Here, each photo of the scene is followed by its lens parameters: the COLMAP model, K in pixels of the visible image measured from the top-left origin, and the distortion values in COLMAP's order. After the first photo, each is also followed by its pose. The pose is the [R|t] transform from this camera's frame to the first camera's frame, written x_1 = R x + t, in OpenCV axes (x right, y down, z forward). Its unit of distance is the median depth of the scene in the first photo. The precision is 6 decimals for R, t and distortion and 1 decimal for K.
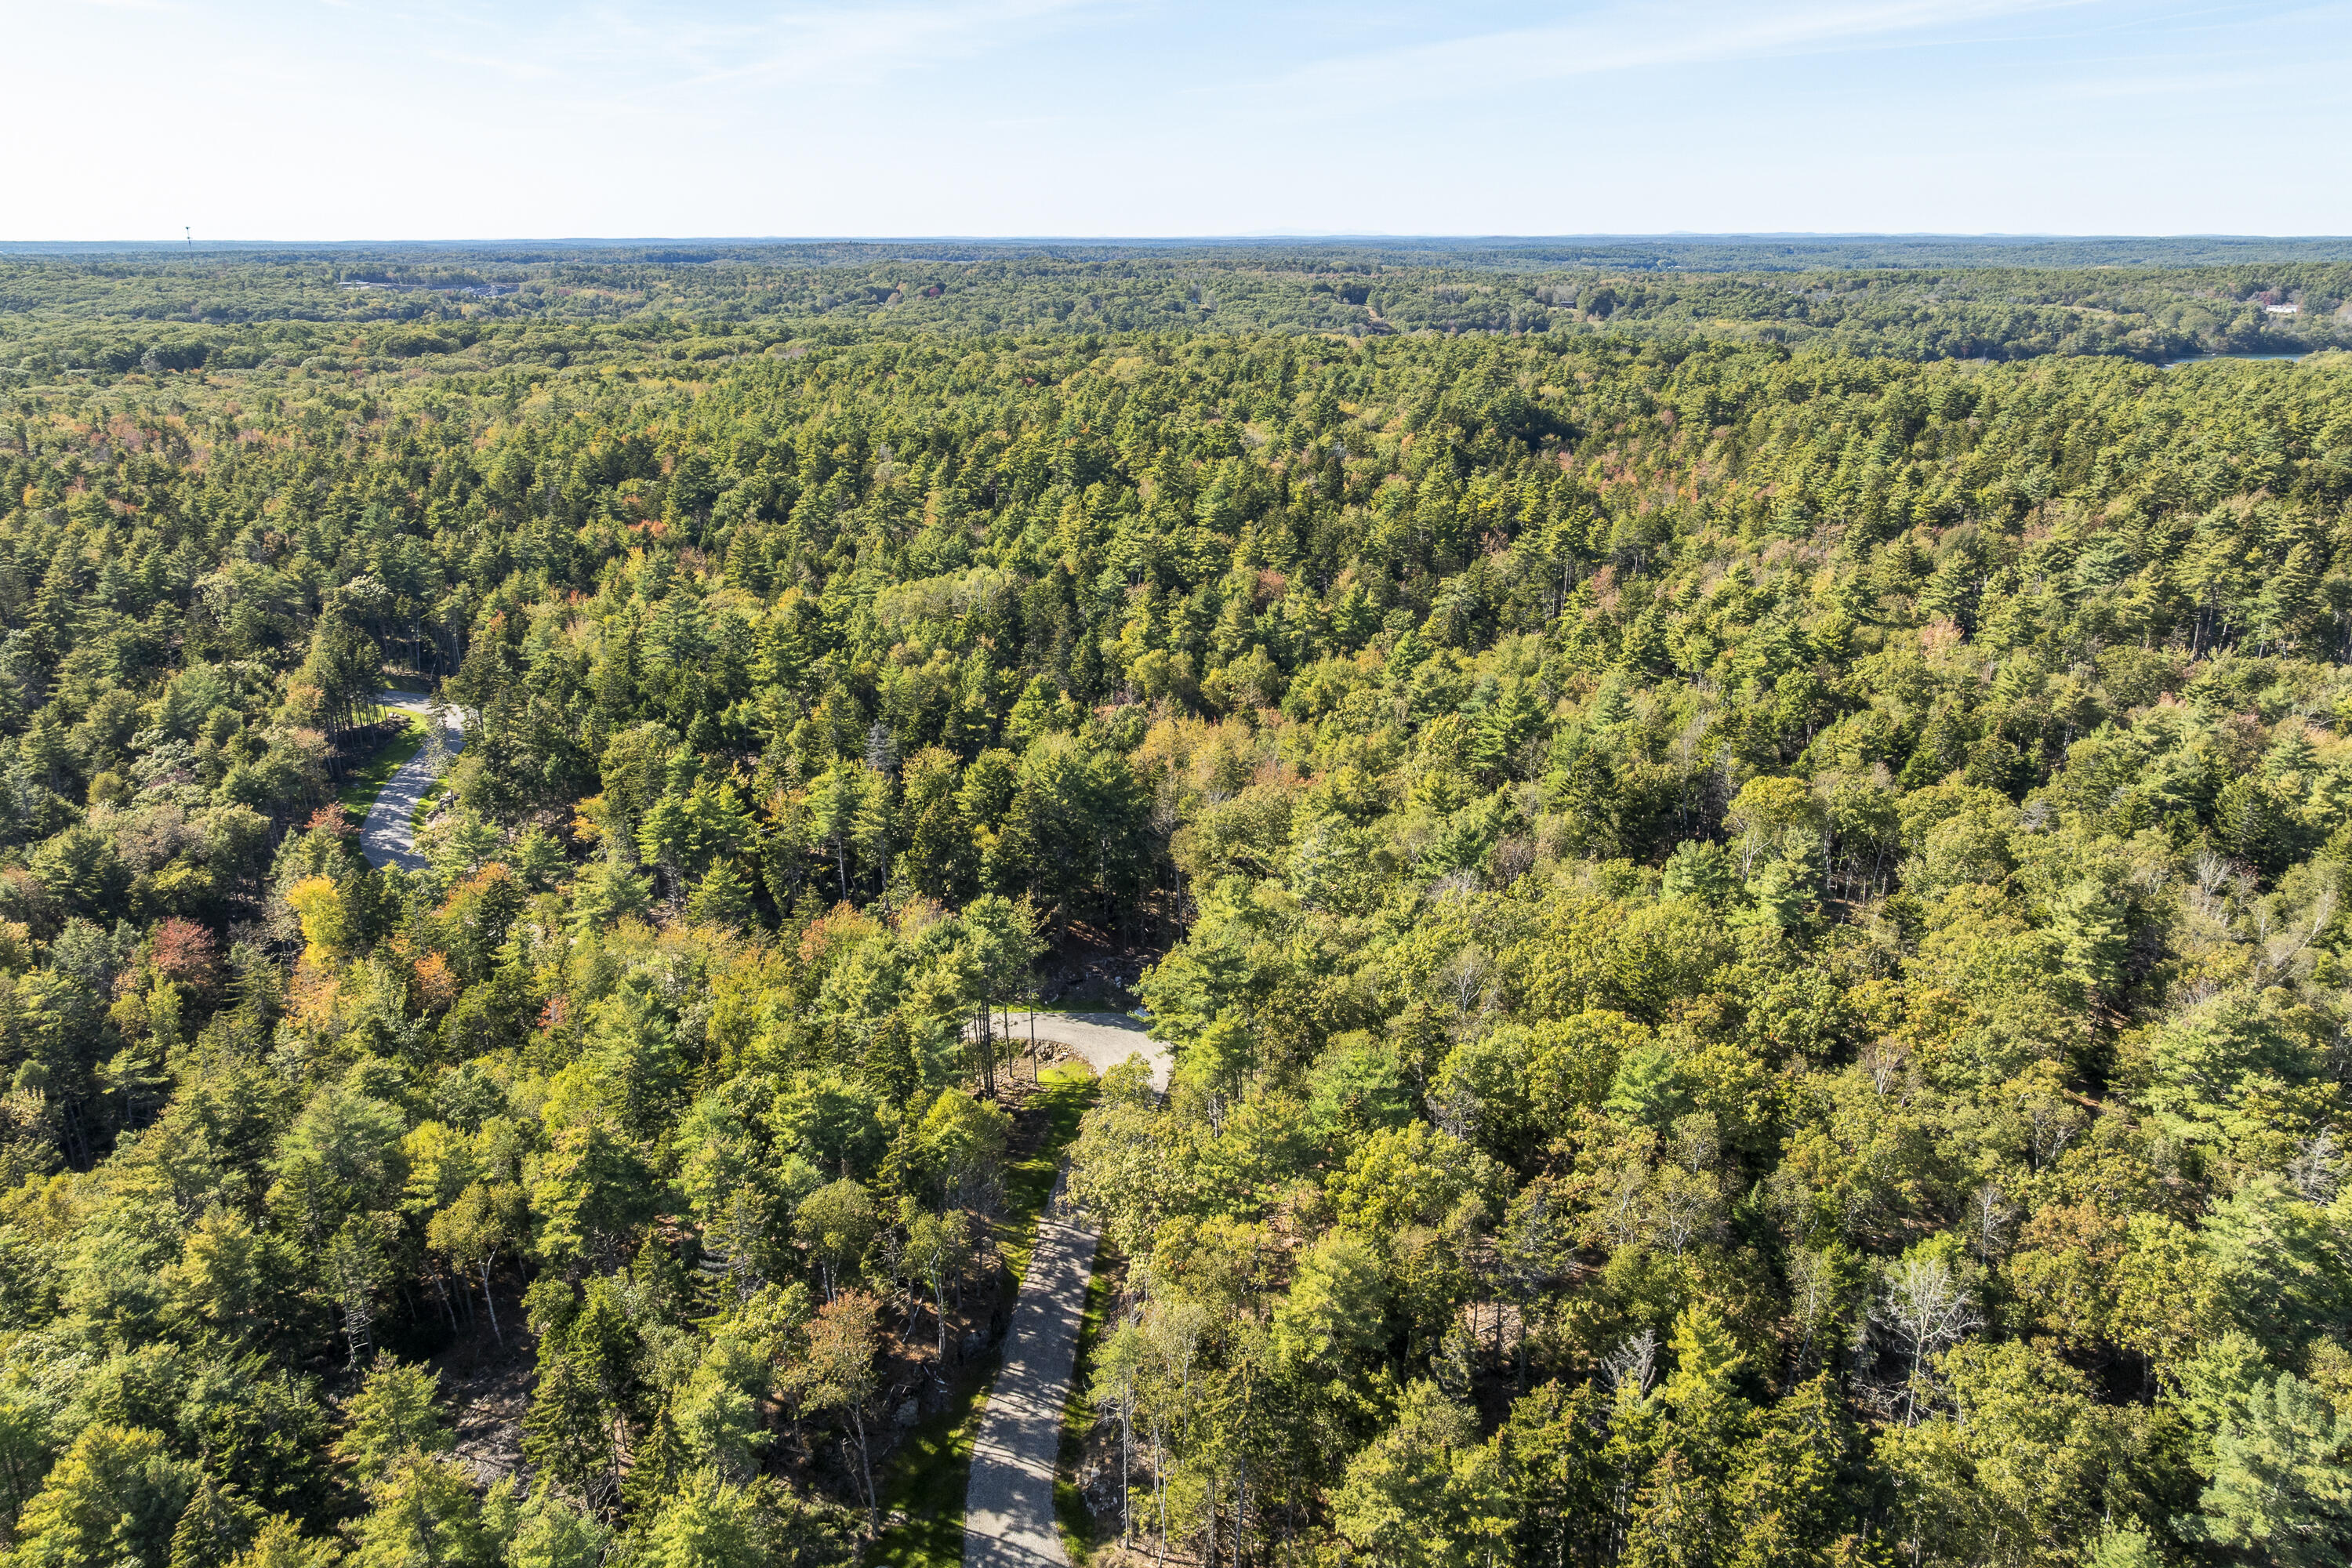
lens RADIAL K [[1677.0, 0, 1178.3], [0, 1677.0, 777.0], [0, 0, 1]] dist [-0.029086, 0.016264]
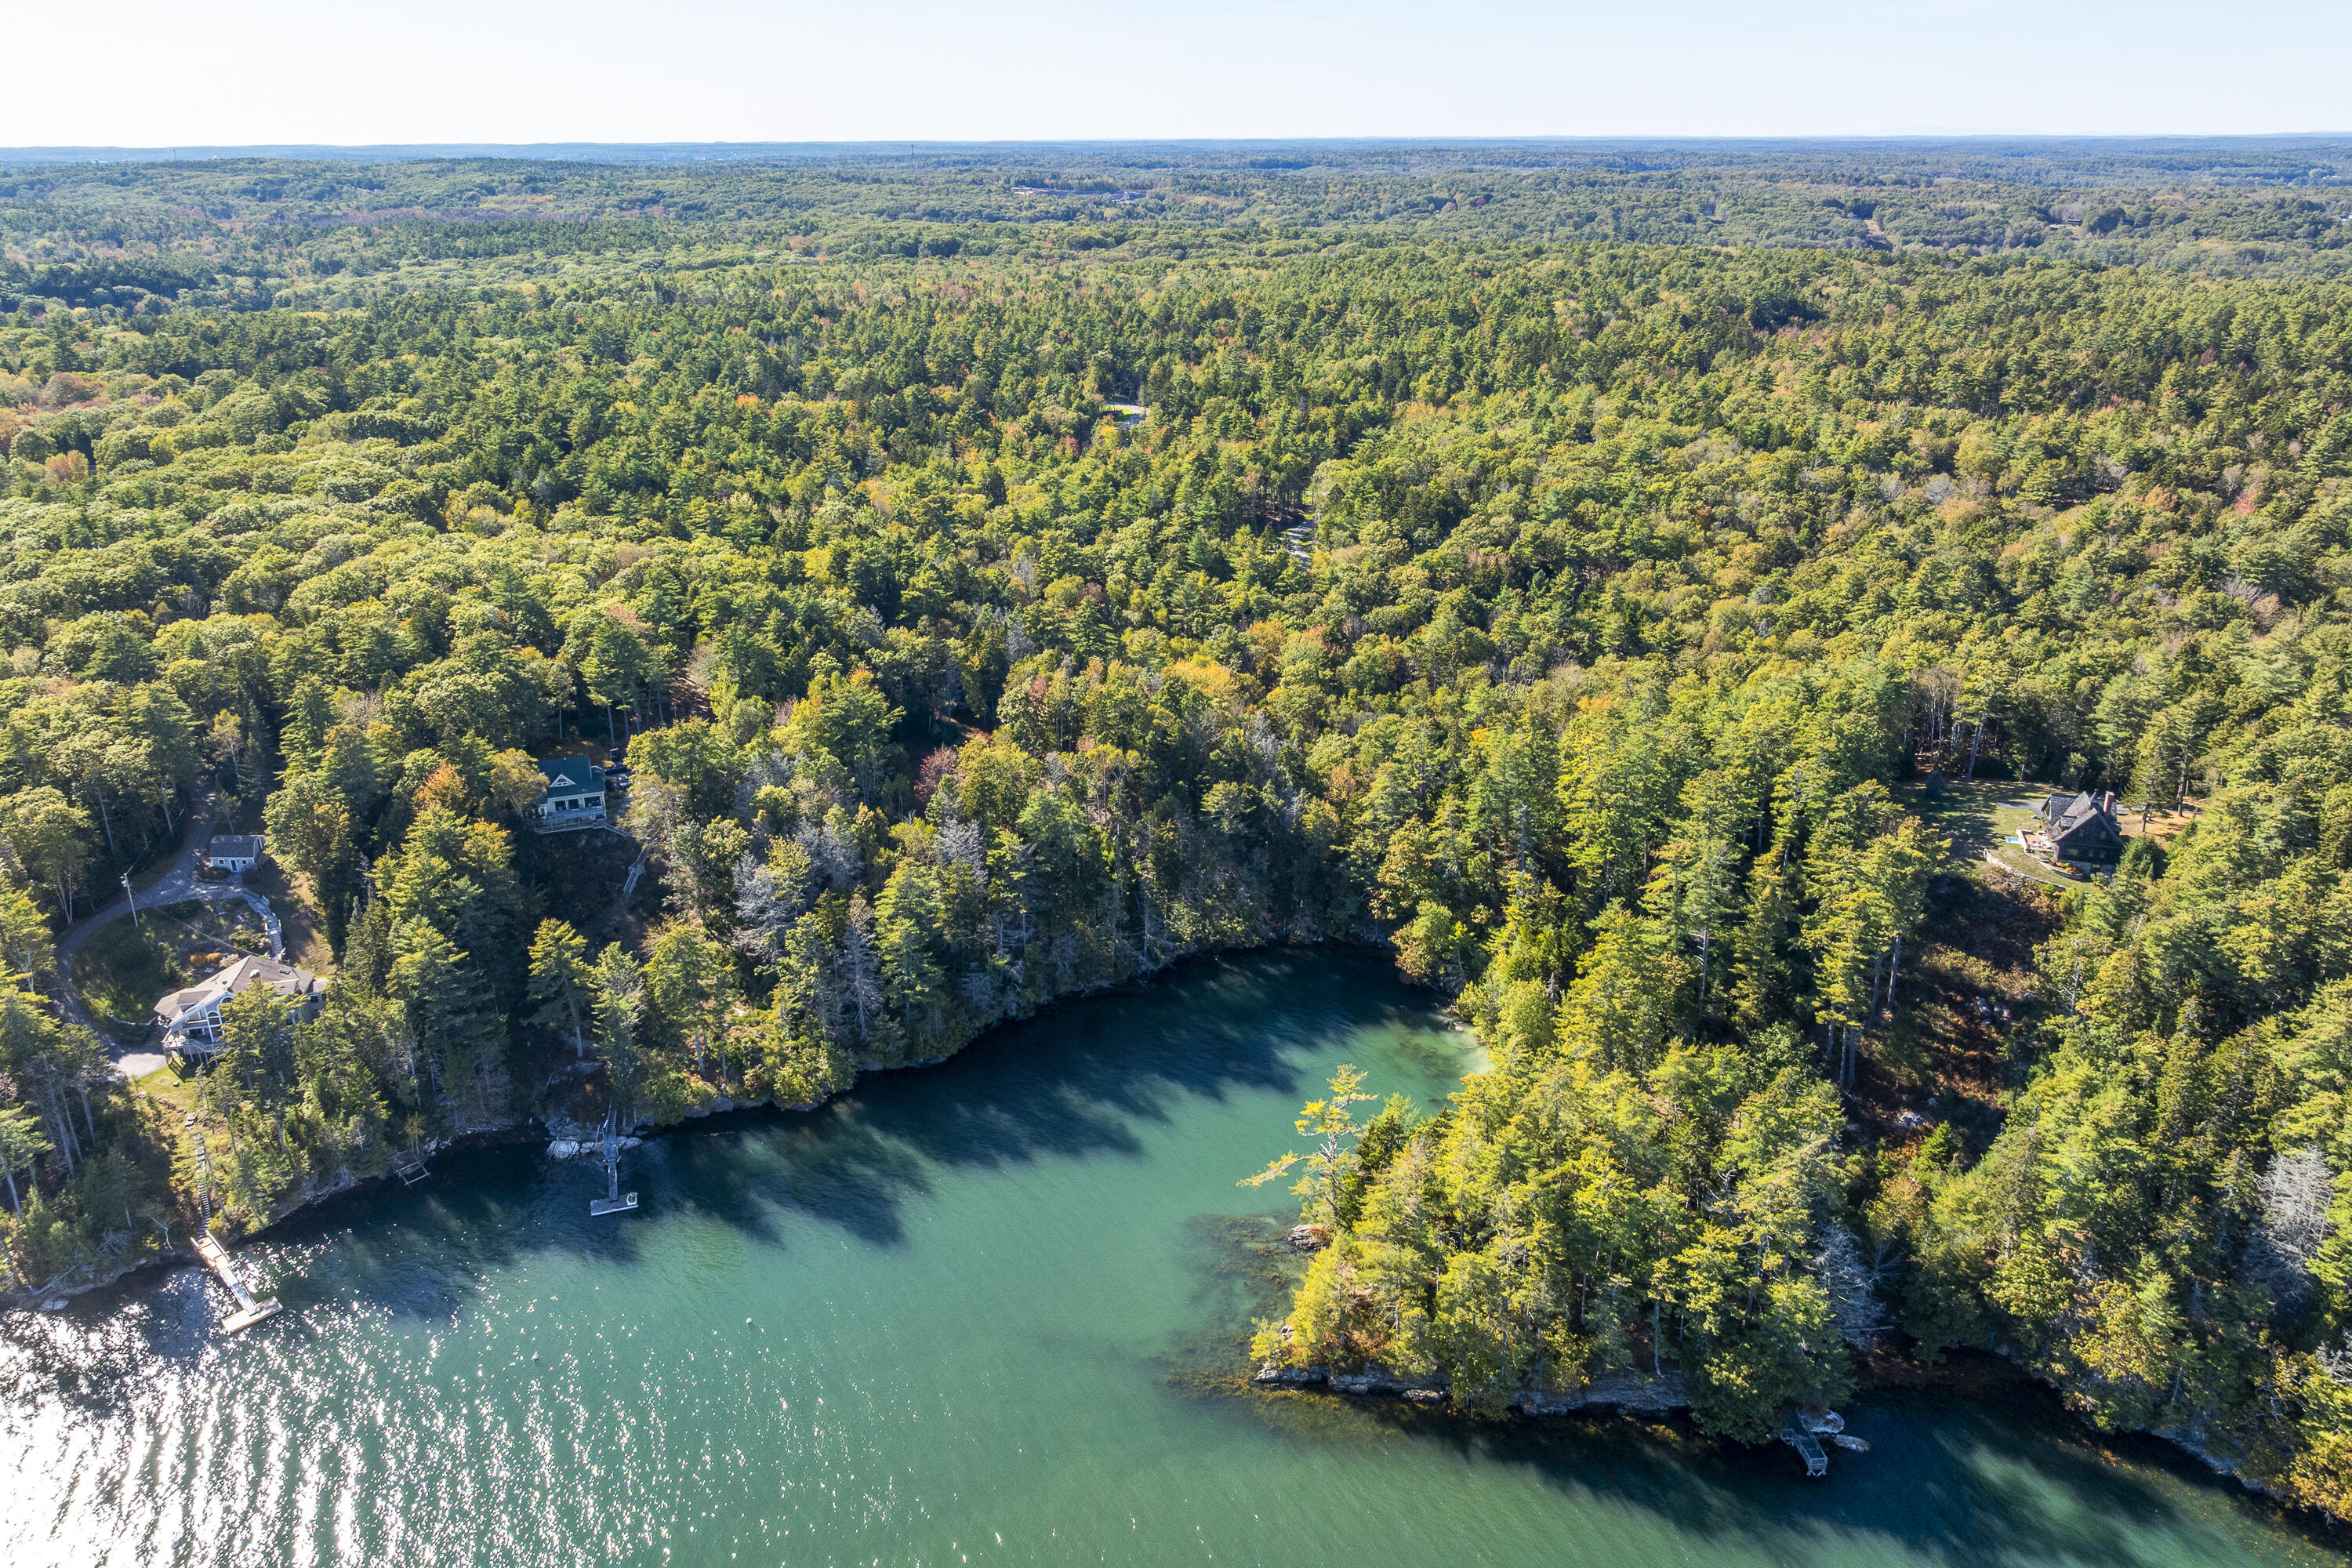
lens RADIAL K [[1677.0, 0, 1180.4], [0, 1677.0, 789.6], [0, 0, 1]] dist [-0.029086, 0.016264]
pose [[0.944251, 0.115616, -0.308257, 0.171312], [-0.096446, 0.992373, 0.076769, 0.130889], [0.314782, -0.042759, 0.948200, -0.520635]]
